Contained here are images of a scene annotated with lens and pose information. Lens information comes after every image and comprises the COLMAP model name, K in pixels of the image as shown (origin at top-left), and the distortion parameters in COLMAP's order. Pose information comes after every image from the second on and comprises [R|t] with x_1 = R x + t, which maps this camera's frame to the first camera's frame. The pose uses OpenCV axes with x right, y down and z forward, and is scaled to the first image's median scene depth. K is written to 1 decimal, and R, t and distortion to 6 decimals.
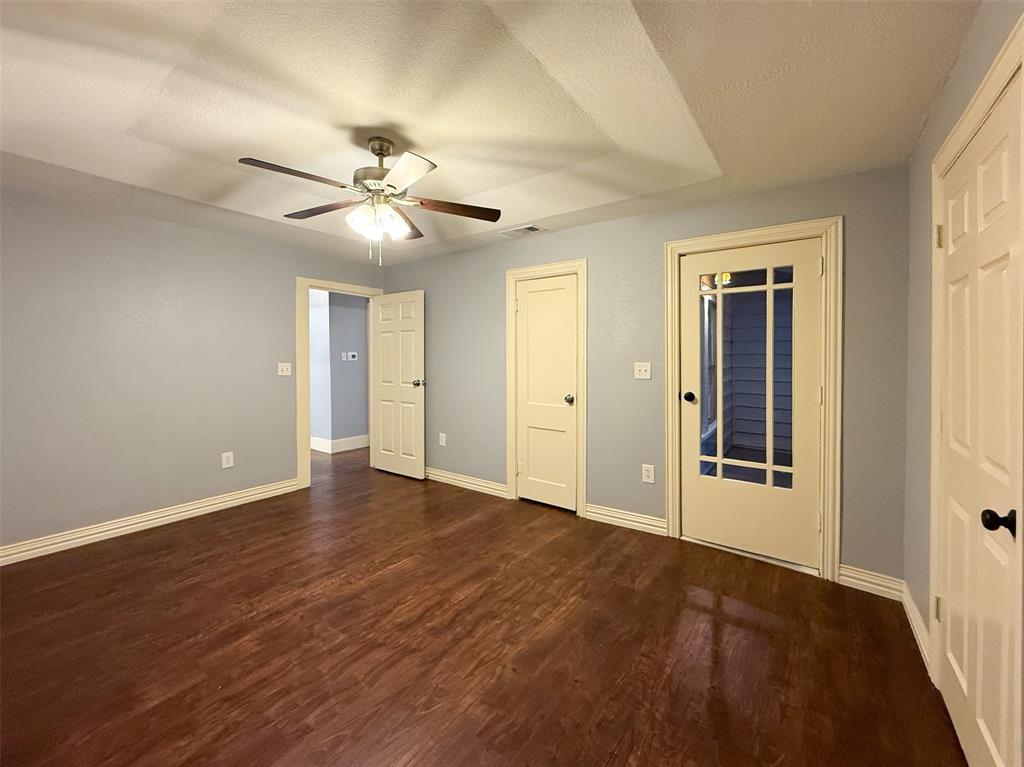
lens RADIAL K [[417.0, 0, 512.6], [0, 417.0, 359.8], [0, 0, 1]] dist [0.000283, -0.001228]
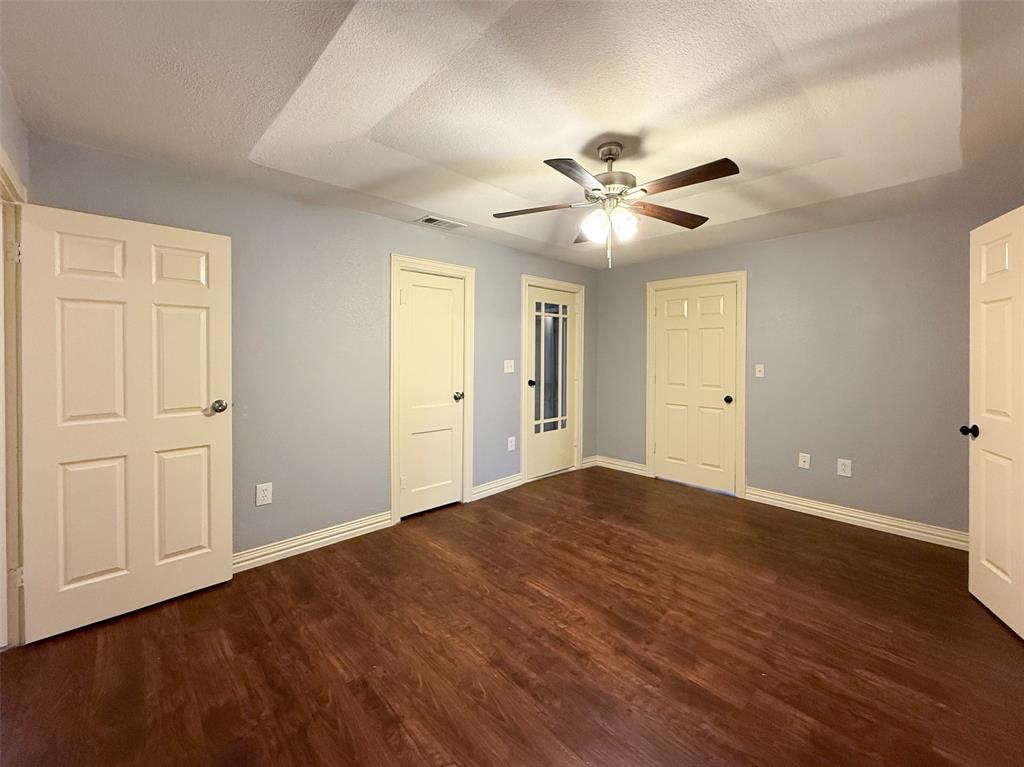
lens RADIAL K [[417.0, 0, 508.6], [0, 417.0, 358.0], [0, 0, 1]] dist [0.000283, -0.001228]
pose [[0.190385, -0.011149, 0.981646, -1.267761], [0.008977, 0.999913, 0.009615, -0.017040], [-0.981668, 0.006981, 0.190469, 0.978618]]
